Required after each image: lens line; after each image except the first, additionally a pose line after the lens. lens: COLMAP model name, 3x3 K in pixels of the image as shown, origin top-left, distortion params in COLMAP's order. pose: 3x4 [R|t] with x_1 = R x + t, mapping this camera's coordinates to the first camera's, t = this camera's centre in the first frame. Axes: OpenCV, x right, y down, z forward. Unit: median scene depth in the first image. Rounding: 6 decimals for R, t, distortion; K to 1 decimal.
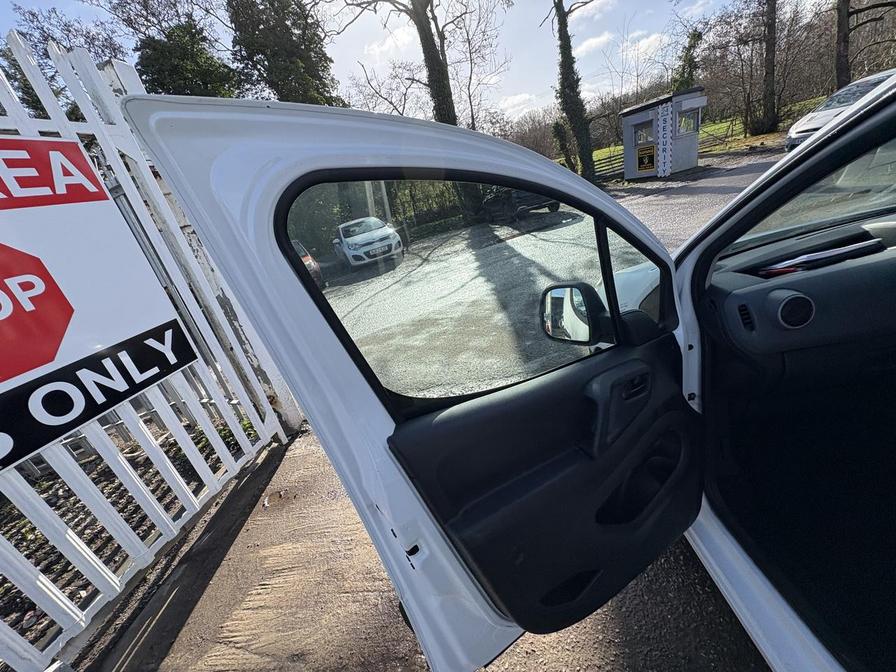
lens RADIAL K [[358.8, 0, 445.3], [0, 358.8, 335.6], [0, 0, 1]] dist [0.001418, 0.001412]
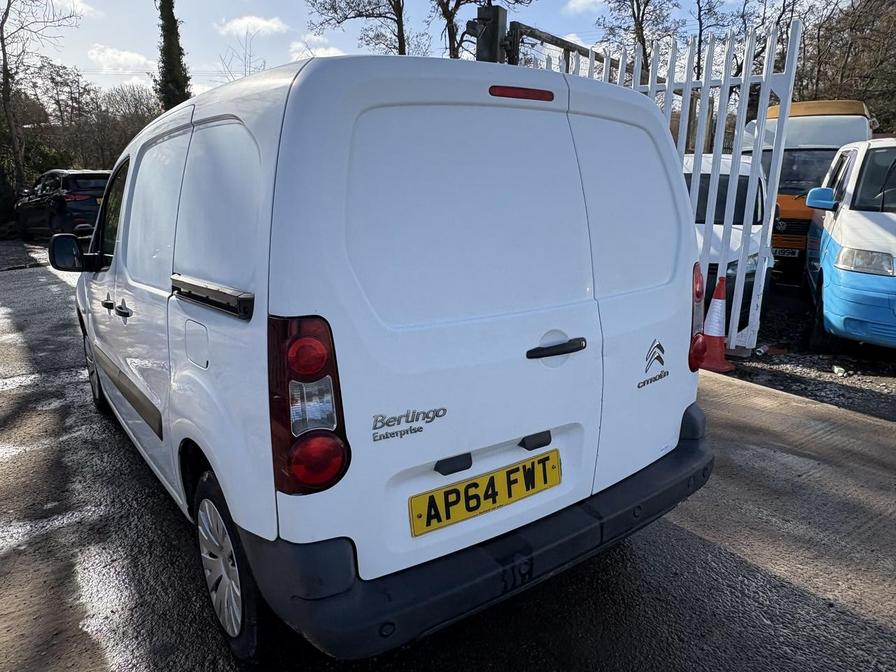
lens RADIAL K [[623.2, 0, 448.0], [0, 623.2, 337.4], [0, 0, 1]] dist [-0.008093, 0.016864]
pose [[0.758139, 0.083150, 0.646770, -0.001545], [0.055920, 0.979893, -0.191526, 0.081303], [-0.649691, 0.181371, 0.738245, -0.195517]]
